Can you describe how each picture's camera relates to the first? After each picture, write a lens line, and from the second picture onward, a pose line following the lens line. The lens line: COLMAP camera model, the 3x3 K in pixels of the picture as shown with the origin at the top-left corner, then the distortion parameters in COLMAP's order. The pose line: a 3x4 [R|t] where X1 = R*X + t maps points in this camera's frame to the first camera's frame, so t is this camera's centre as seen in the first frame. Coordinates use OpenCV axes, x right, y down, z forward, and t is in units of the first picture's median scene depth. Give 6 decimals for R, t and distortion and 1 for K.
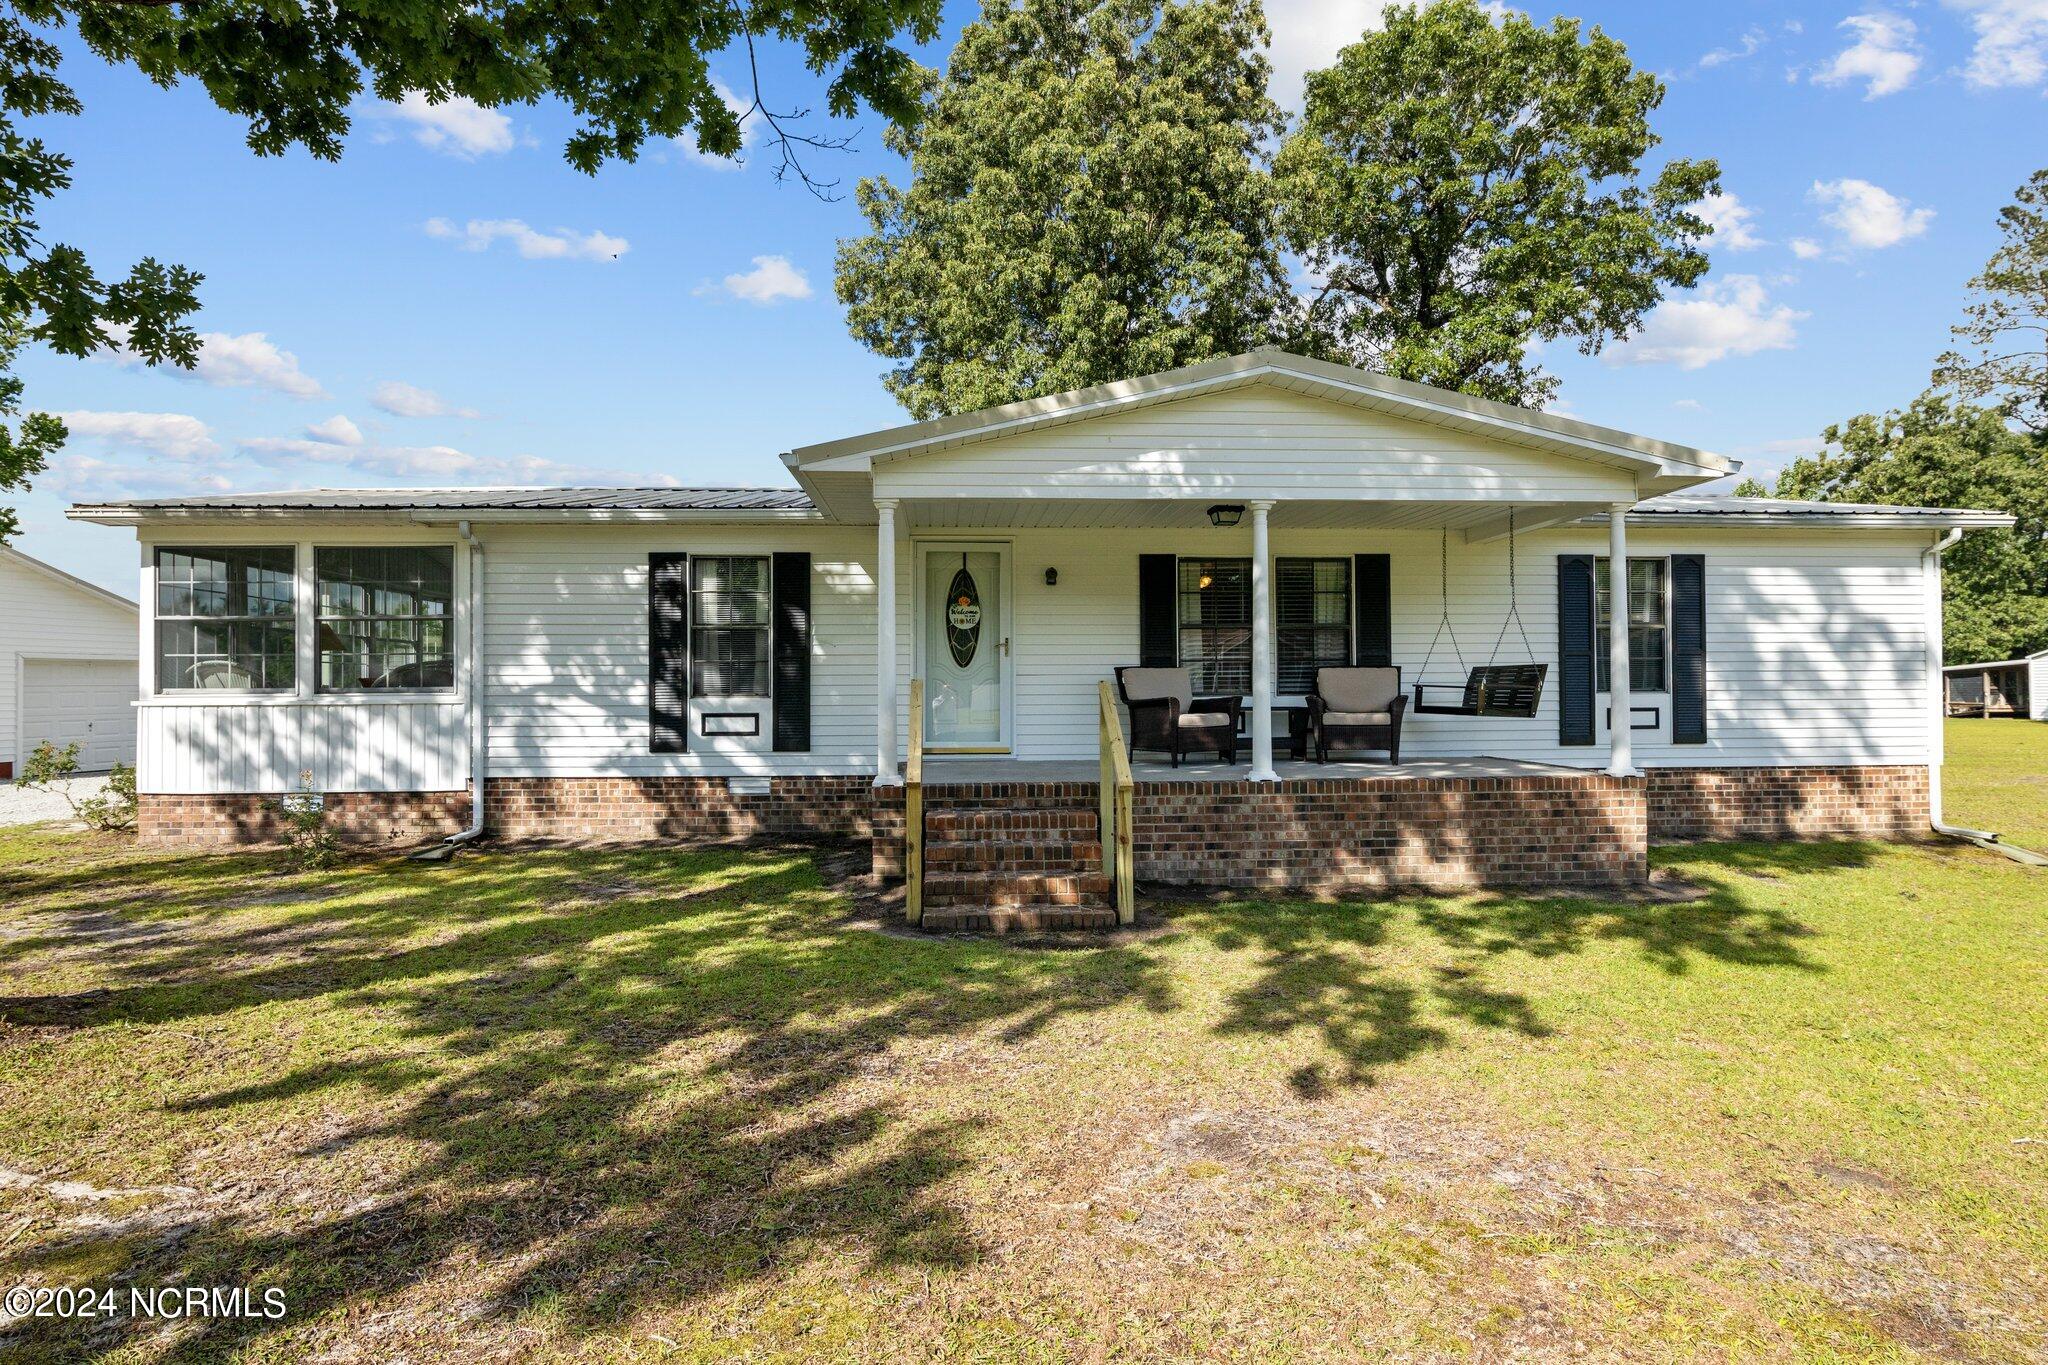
lens RADIAL K [[1117.2, 0, 1031.3], [0, 1117.2, 668.0], [0, 0, 1]] dist [0.046611, -0.001088]
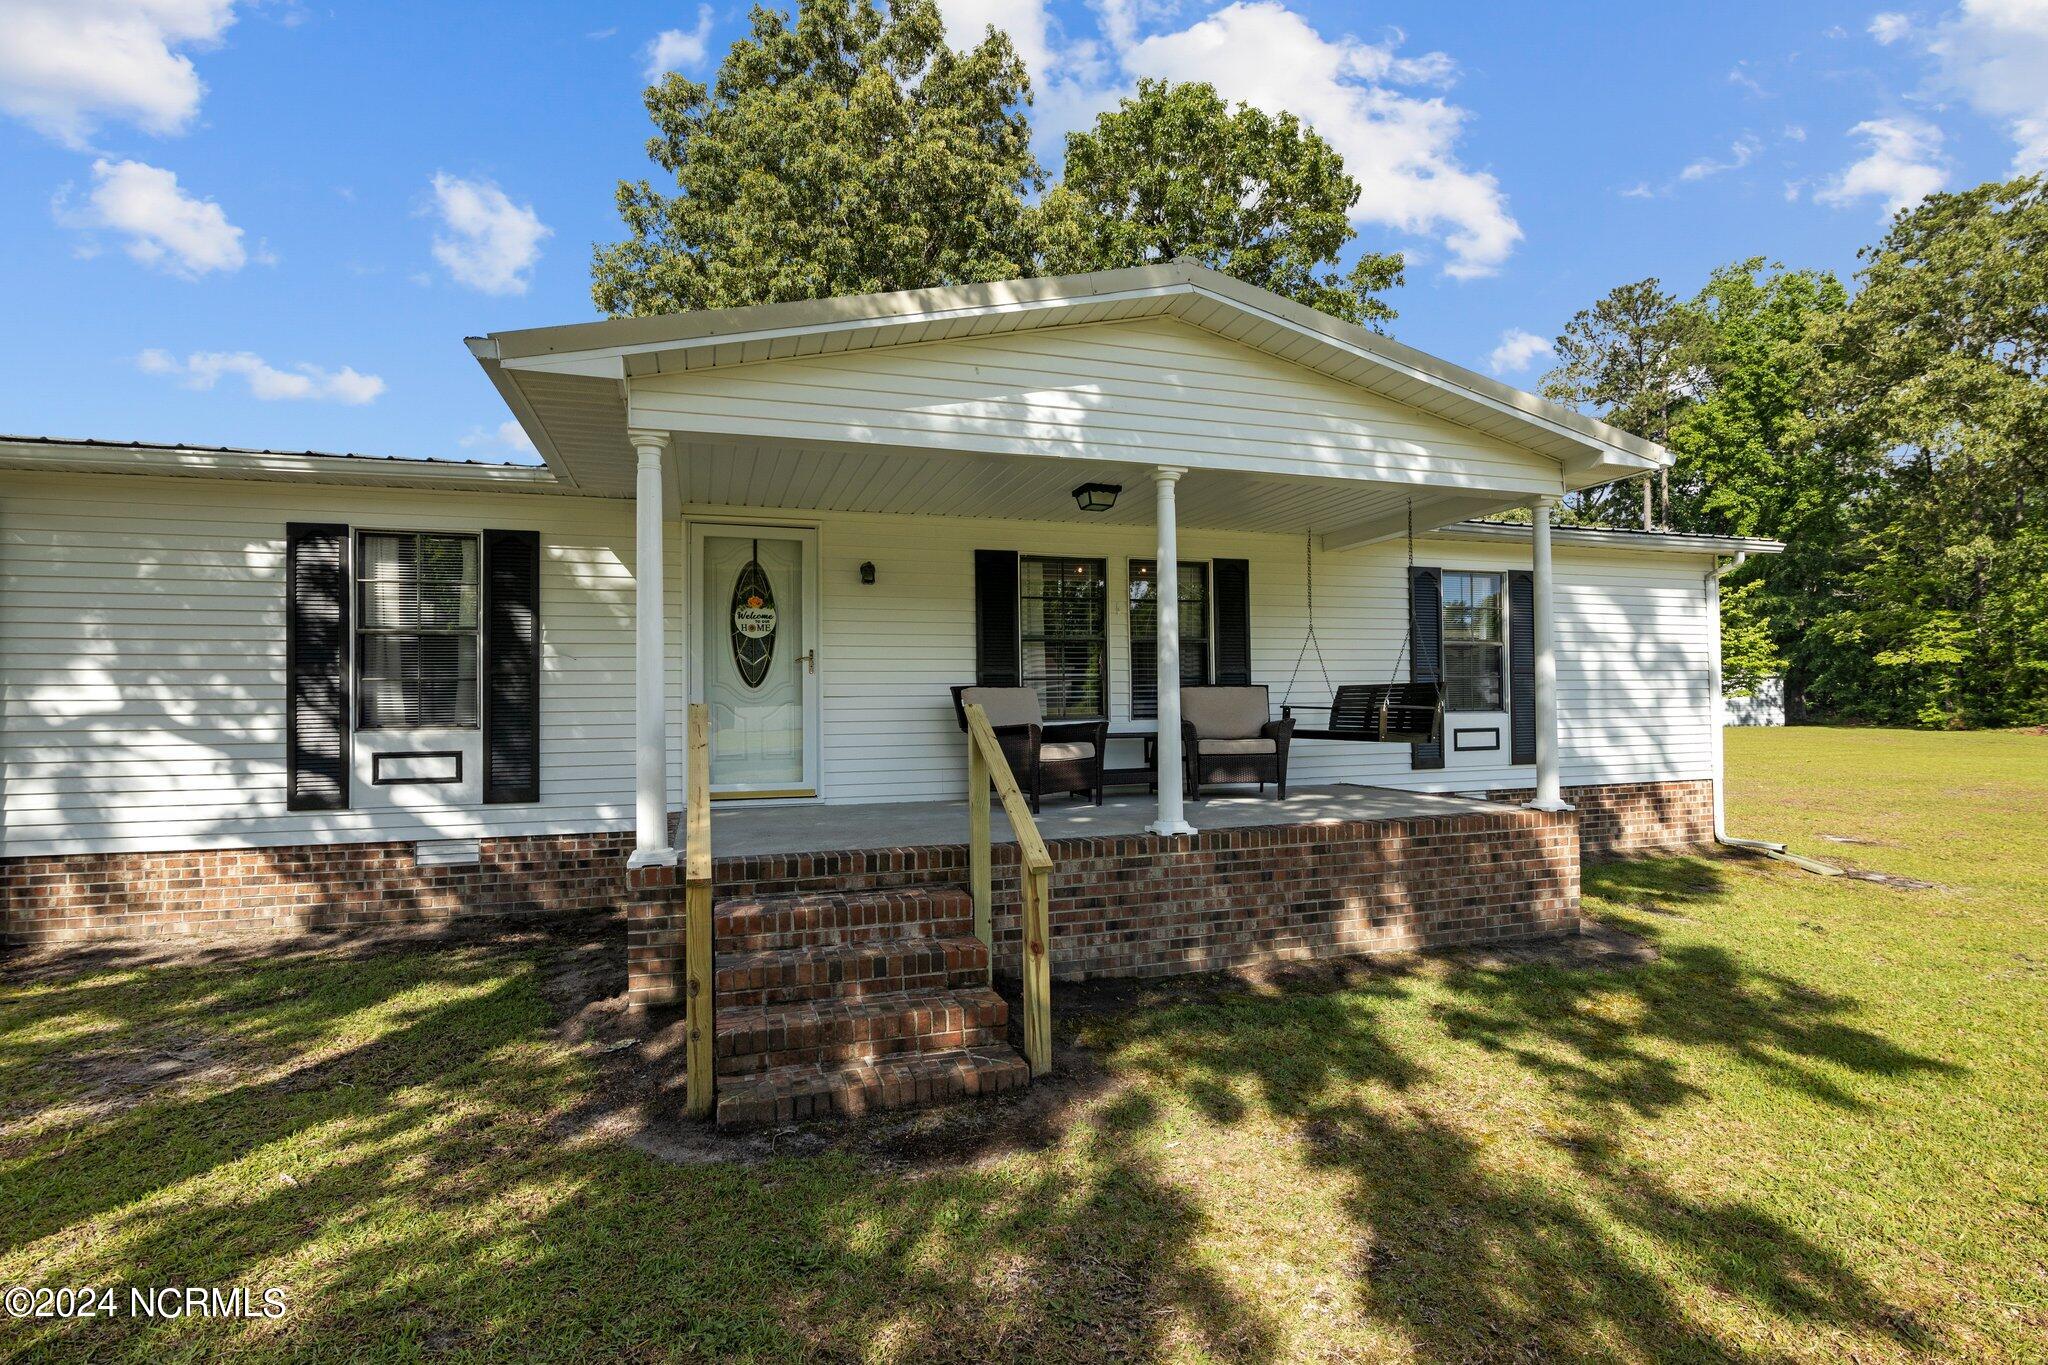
lens RADIAL K [[945.8, 0, 1012.4], [0, 945.8, 689.1], [0, 0, 1]] dist [-0.010127, 0.001433]
pose [[0.971199, -0.002053, 0.238260, -0.043632], [0.002334, 0.999997, -0.000894, 0.001808], [-0.238258, 0.001424, 0.971201, 0.324523]]
